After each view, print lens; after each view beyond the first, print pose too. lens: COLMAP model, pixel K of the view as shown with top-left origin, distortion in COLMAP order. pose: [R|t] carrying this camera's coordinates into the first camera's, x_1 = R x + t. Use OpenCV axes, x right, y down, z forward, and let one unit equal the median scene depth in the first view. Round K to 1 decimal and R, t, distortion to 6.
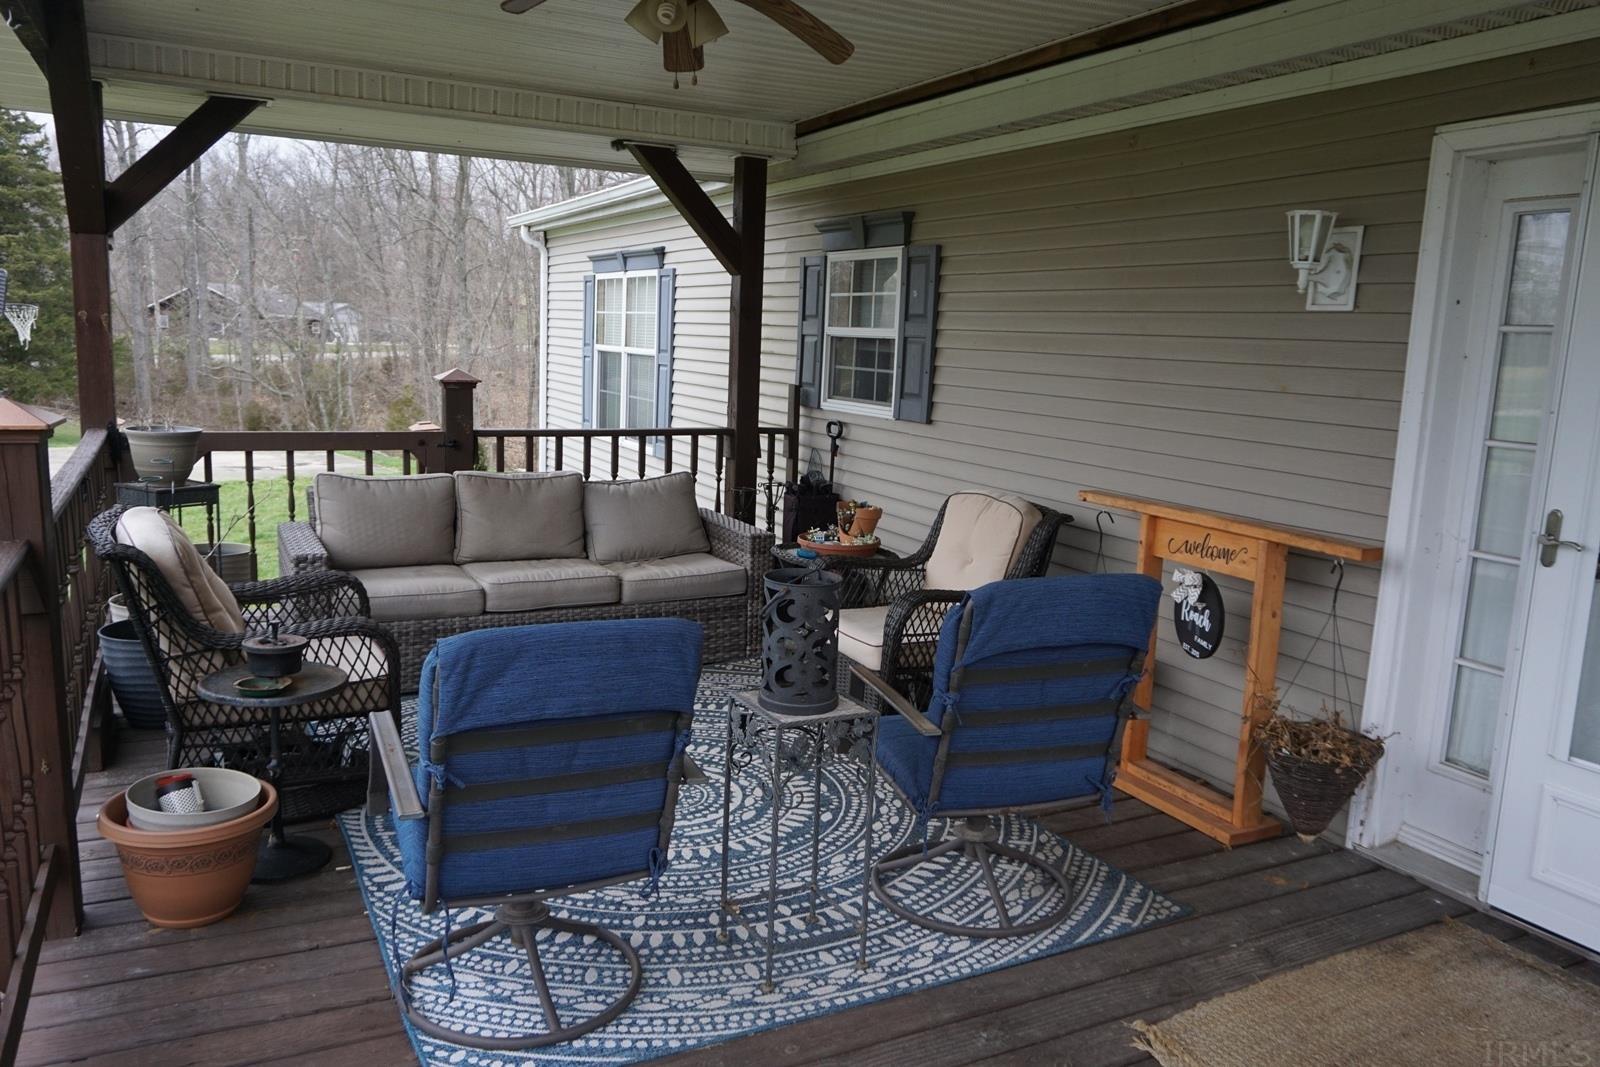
lens RADIAL K [[1165.9, 0, 800.0], [0, 1165.9, 533.5], [0, 0, 1]] dist [-0.035112, -0.000538]
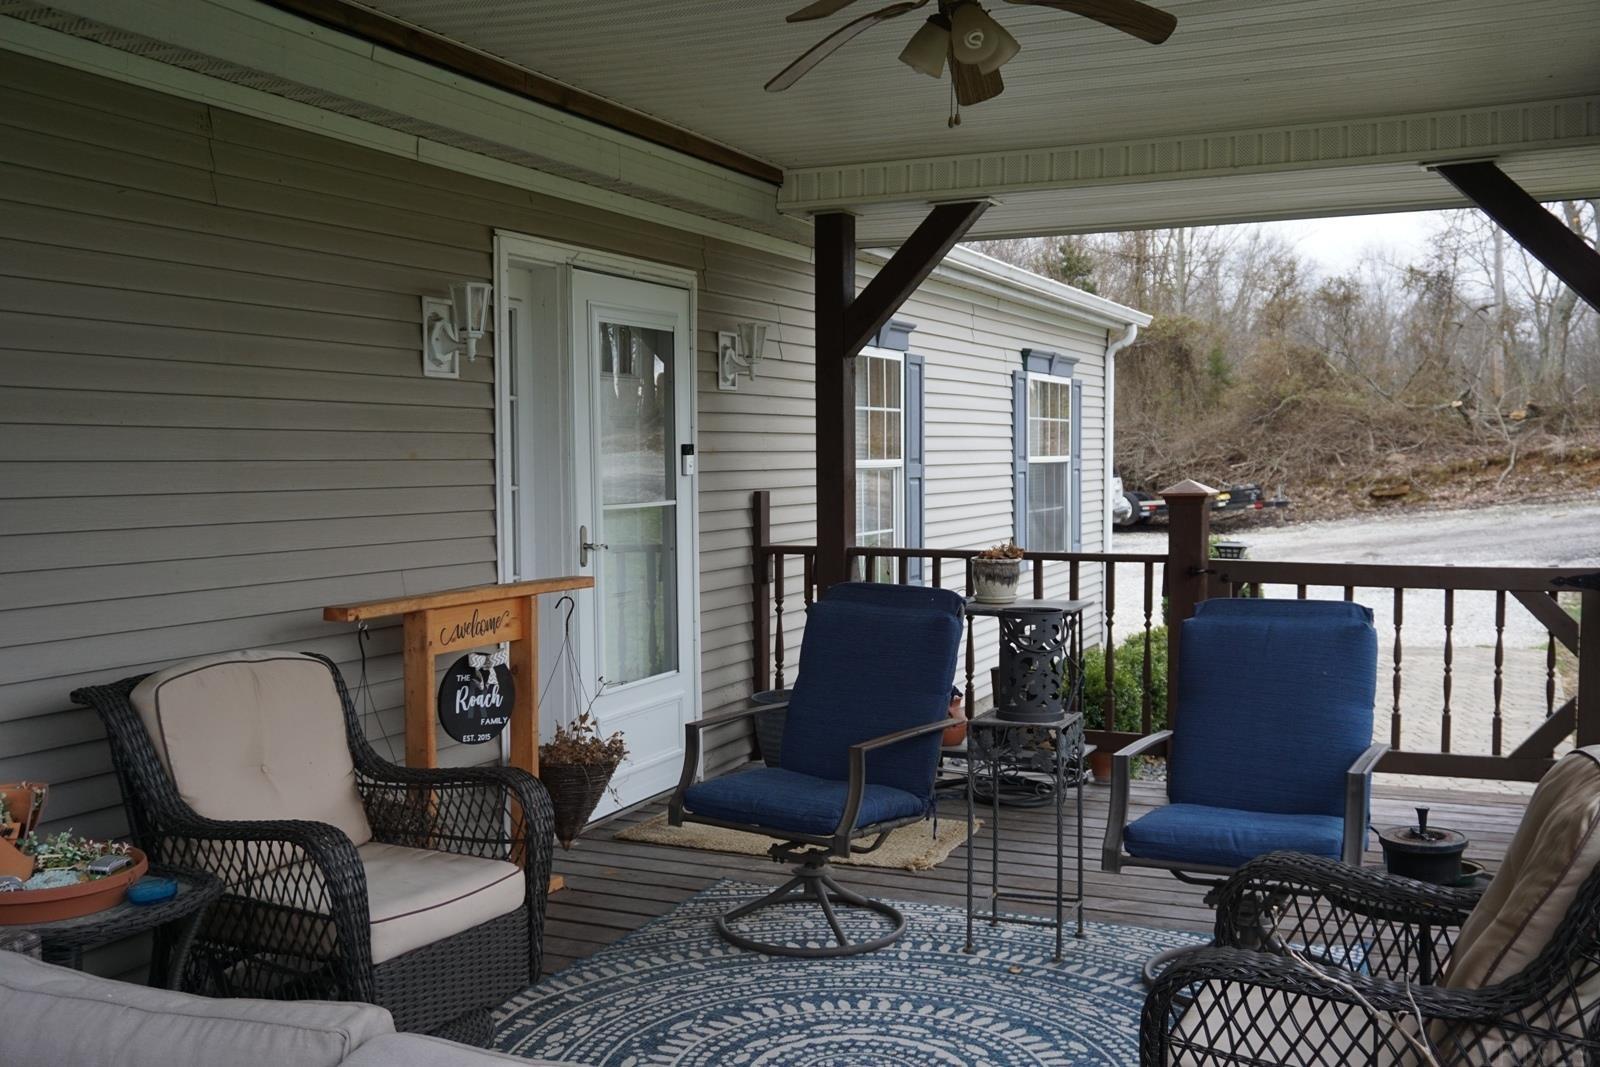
lens RADIAL K [[1573.0, 0, 800.0], [0, 1573.0, 533.5], [0, 0, 1]] dist [0.065801, 0.001713]
pose [[-0.616705, -0.079217, 0.783199, -0.928711], [0.108103, 0.976975, 0.183939, -0.307171], [-0.779737, 0.198102, -0.593941, 1.753376]]
